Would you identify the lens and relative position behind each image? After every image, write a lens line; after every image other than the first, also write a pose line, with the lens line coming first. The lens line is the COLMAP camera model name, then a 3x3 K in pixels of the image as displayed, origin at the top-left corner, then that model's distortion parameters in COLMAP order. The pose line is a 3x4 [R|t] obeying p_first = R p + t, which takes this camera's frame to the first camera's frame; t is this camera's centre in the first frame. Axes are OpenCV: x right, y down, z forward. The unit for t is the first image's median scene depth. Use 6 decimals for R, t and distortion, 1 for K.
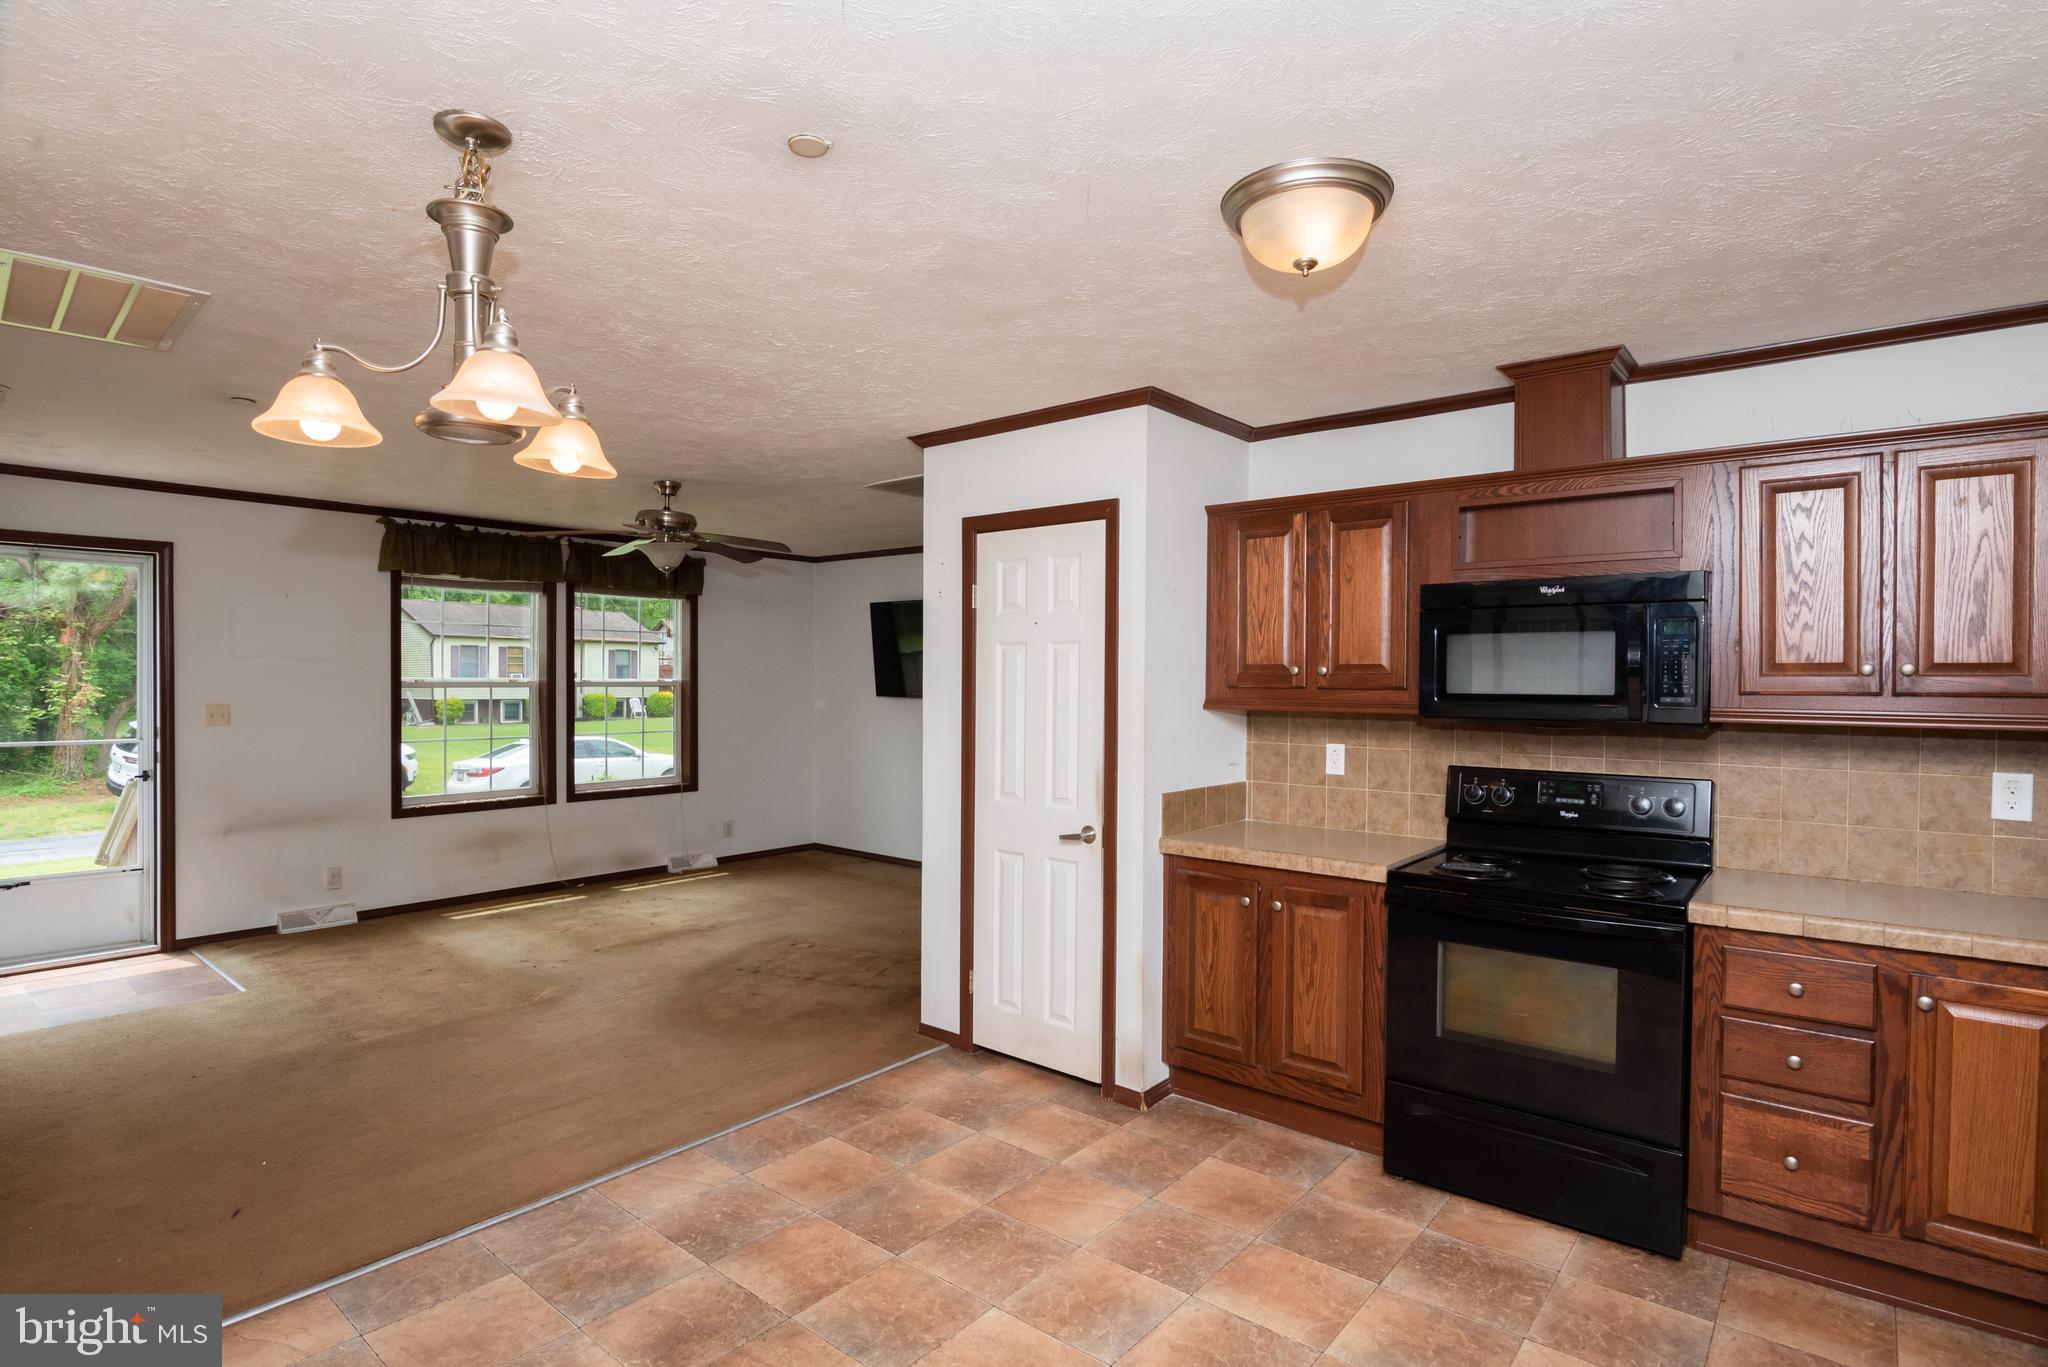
lens RADIAL K [[1013.7, 0, 1021.3], [0, 1013.7, 693.9], [0, 0, 1]] dist [-0.021091, -0.000225]
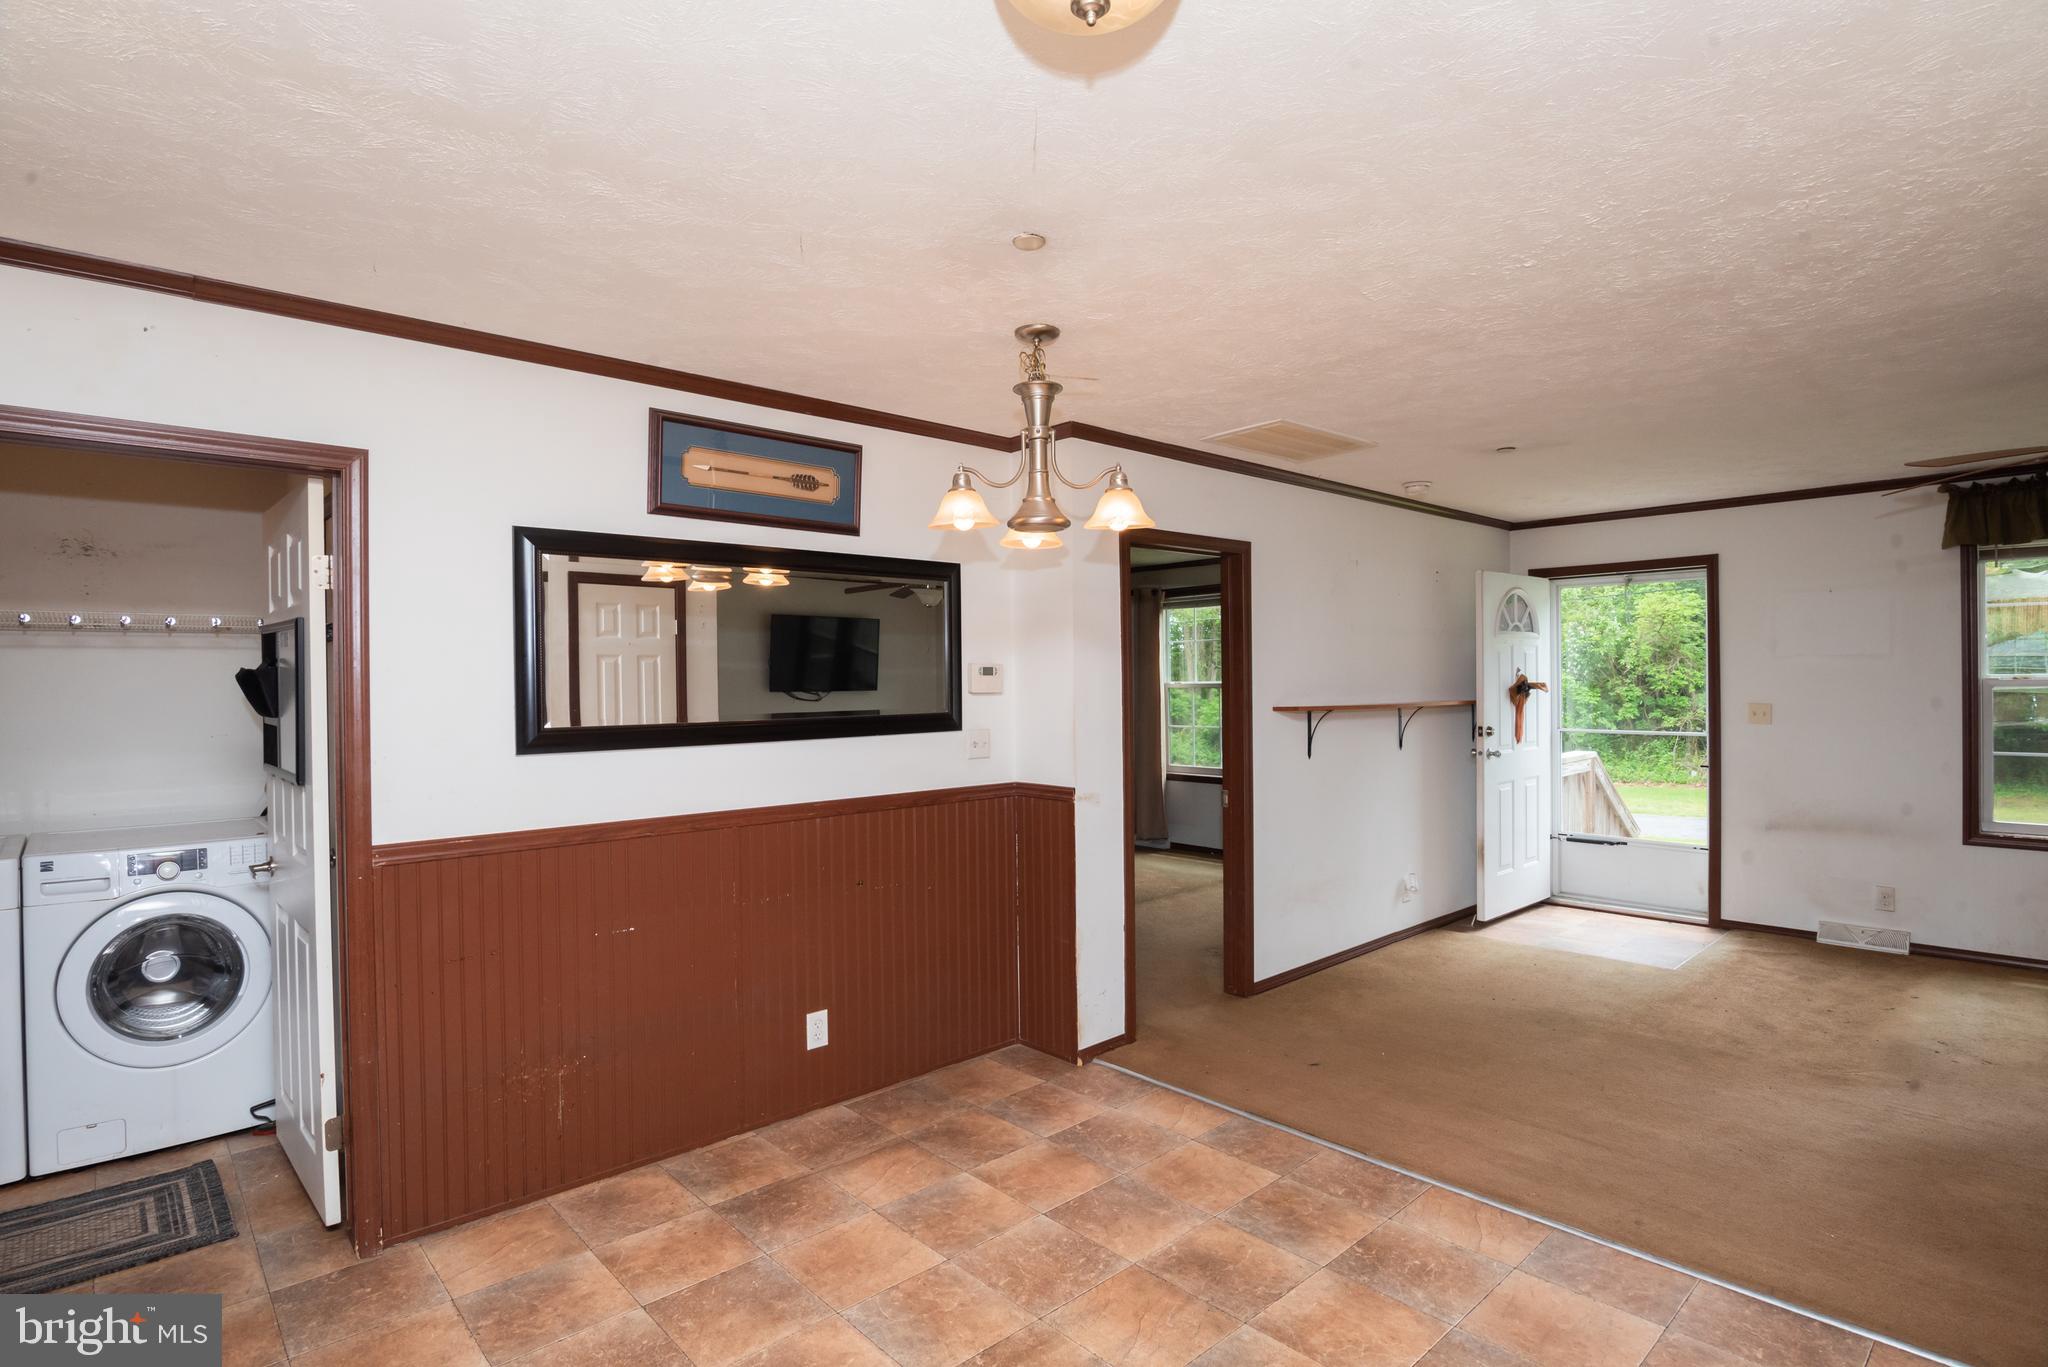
lens RADIAL K [[1013.7, 0, 1022.9], [0, 1013.7, 695.3], [0, 0, 1]] dist [-0.021091, -0.000225]
pose [[-0.144176, 0.006549, -0.989530, 0.481041], [-0.000884, 0.999977, 0.006747, -0.005688], [0.989552, 0.001848, -0.144167, 0.566272]]
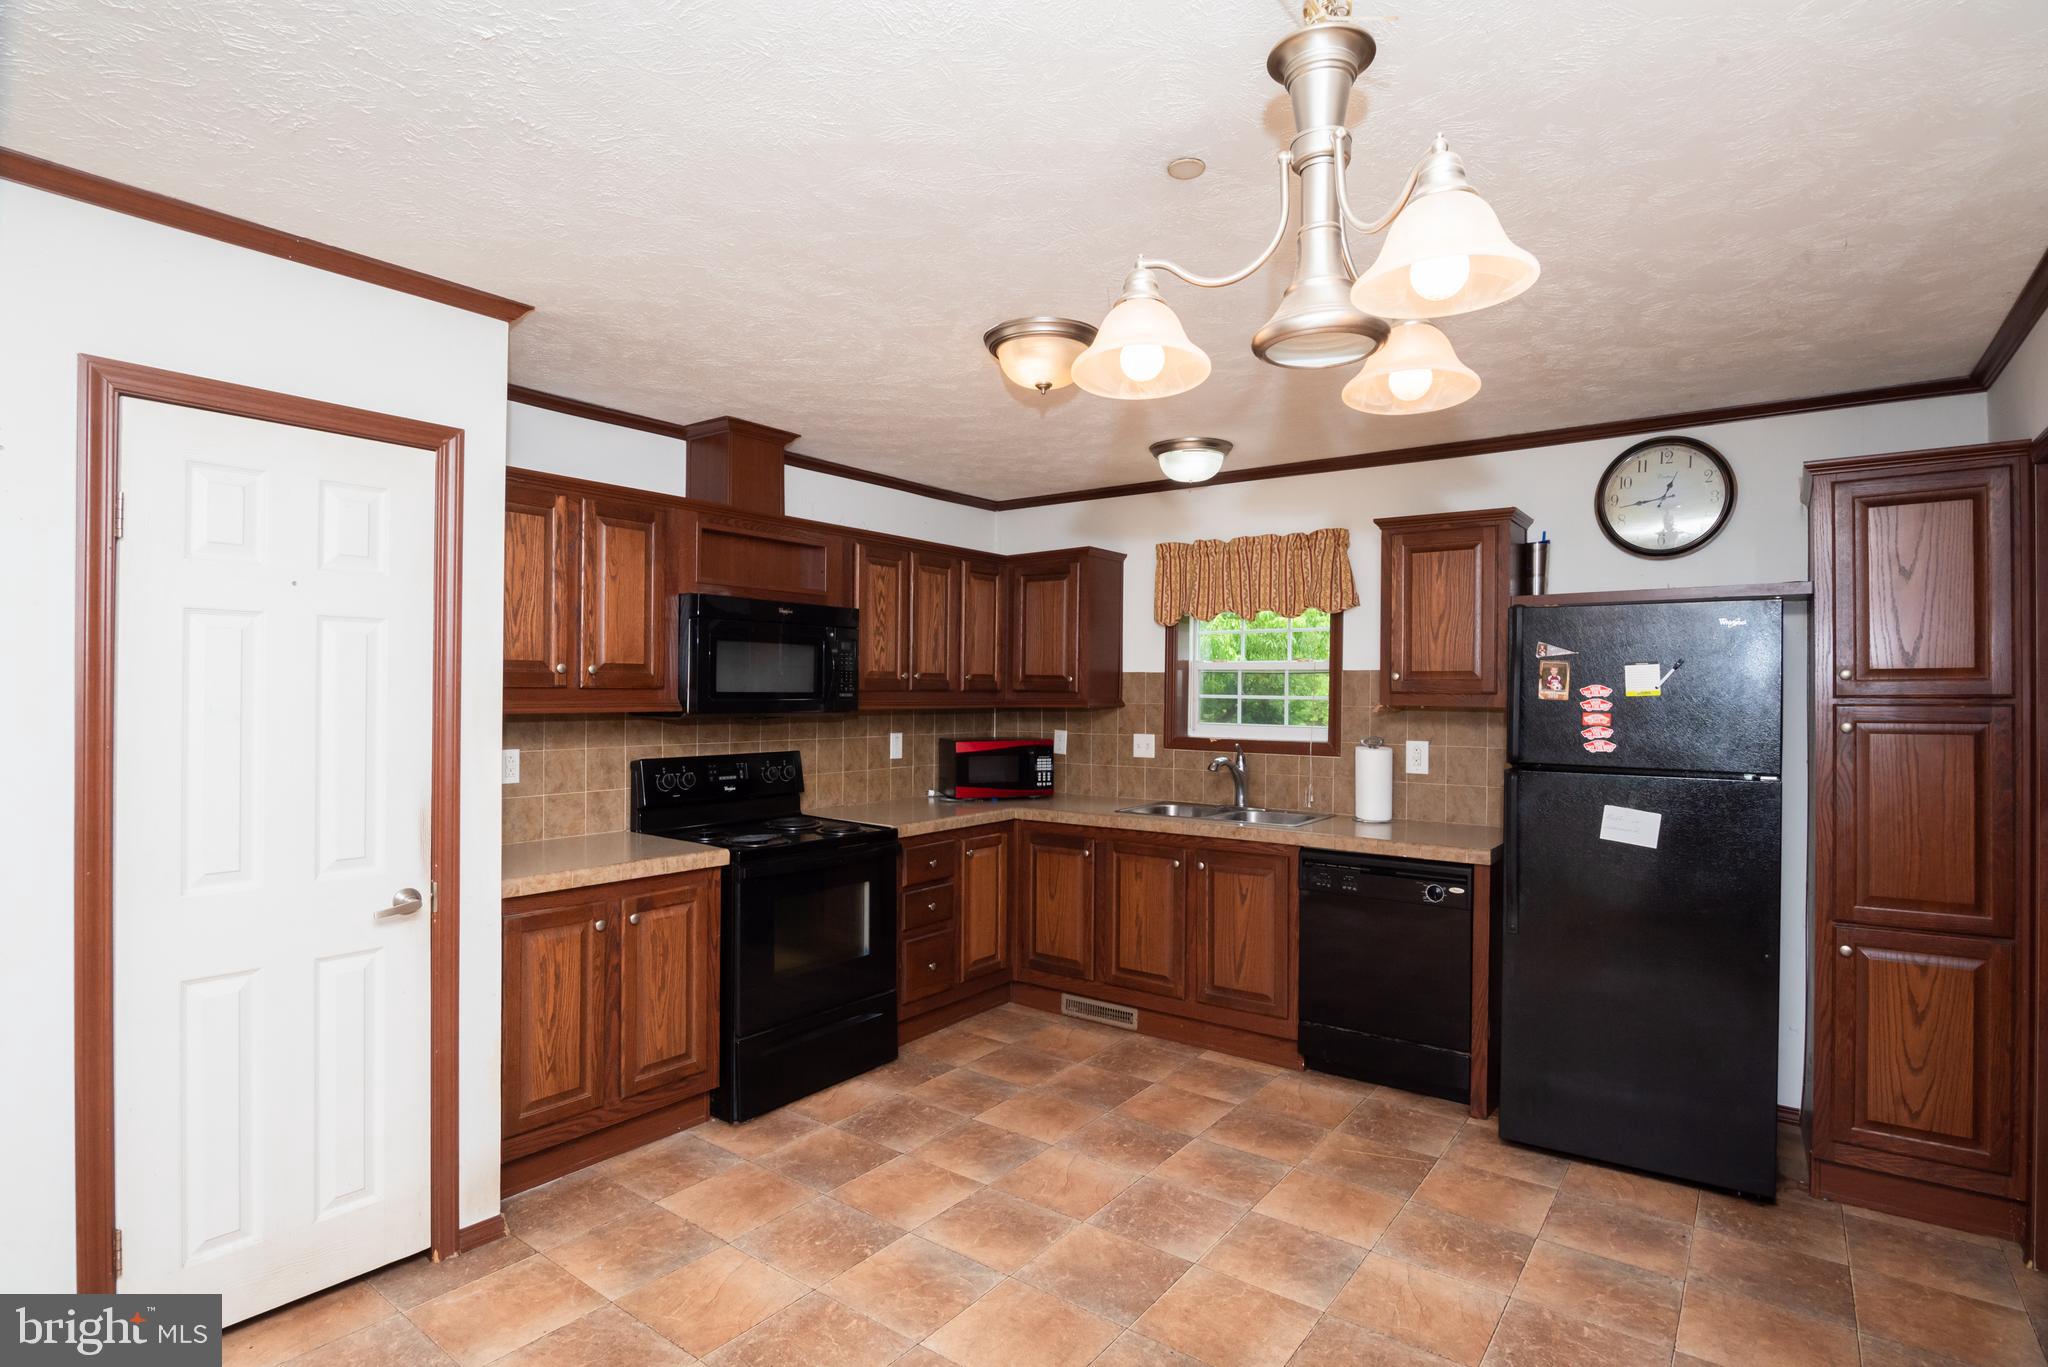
lens RADIAL K [[1013.7, 0, 1011.6], [0, 1013.7, 688.2], [0, 0, 1]] dist [-0.021091, -0.000225]
pose [[-0.037610, -0.004765, 0.999281, -0.608169], [0.003118, 0.999983, 0.004885, -0.007679], [-0.999288, 0.003299, -0.037594, 0.591995]]
